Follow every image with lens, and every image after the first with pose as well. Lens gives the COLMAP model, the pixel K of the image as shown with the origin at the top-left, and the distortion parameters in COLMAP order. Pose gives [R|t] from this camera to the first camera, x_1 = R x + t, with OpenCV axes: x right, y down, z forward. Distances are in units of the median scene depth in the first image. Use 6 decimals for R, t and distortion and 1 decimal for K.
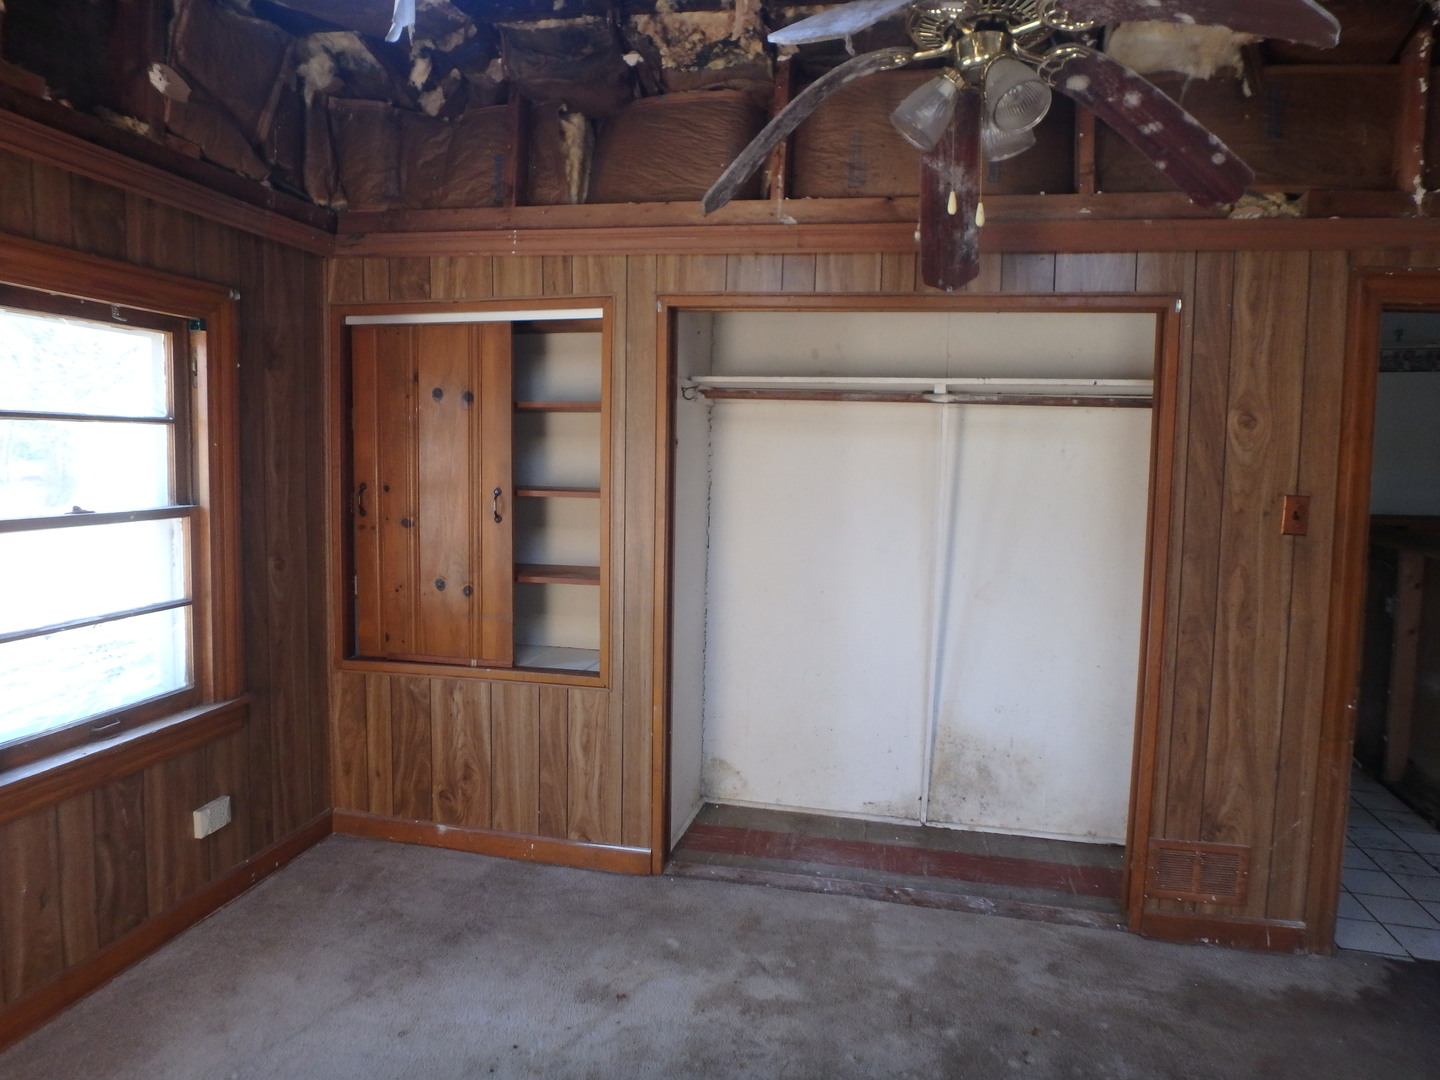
lens RADIAL K [[882.7, 0, 728.4], [0, 882.7, 528.7], [0, 0, 1]] dist [-0.036459, 0.002055]
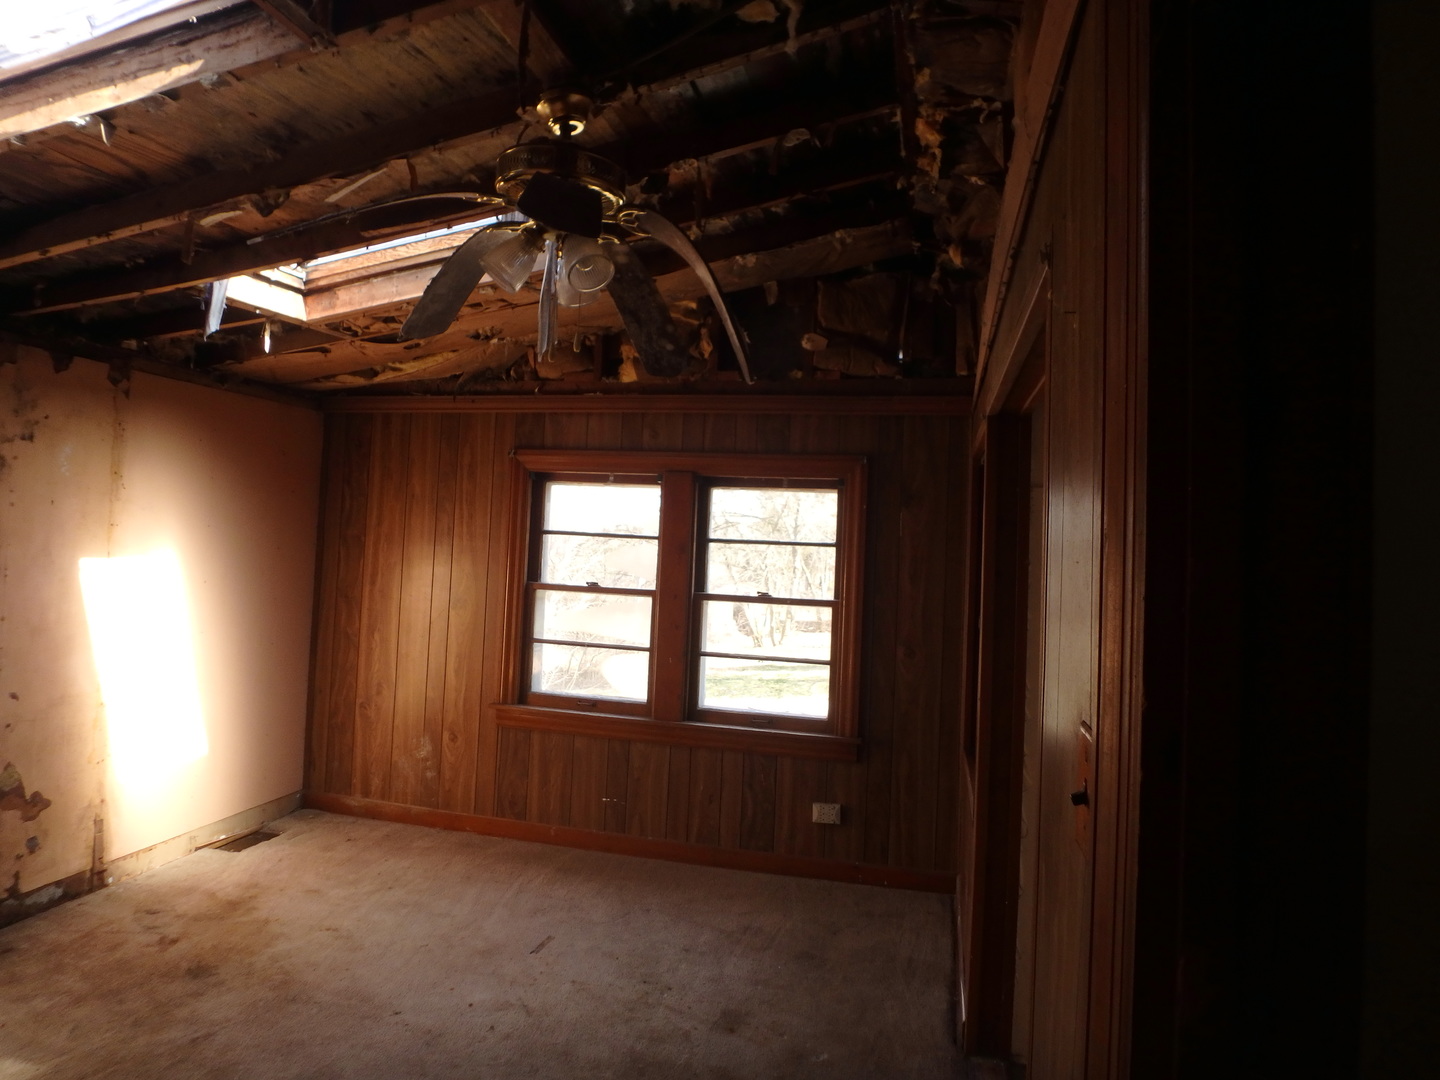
lens RADIAL K [[882.7, 0, 728.4], [0, 882.7, 528.7], [0, 0, 1]] dist [-0.036459, 0.002055]
pose [[-0.030065, -0.047048, -0.998440, 1.017535], [-0.126375, 0.991055, -0.042894, -0.065785], [0.991527, 0.124888, -0.035741, 0.924227]]
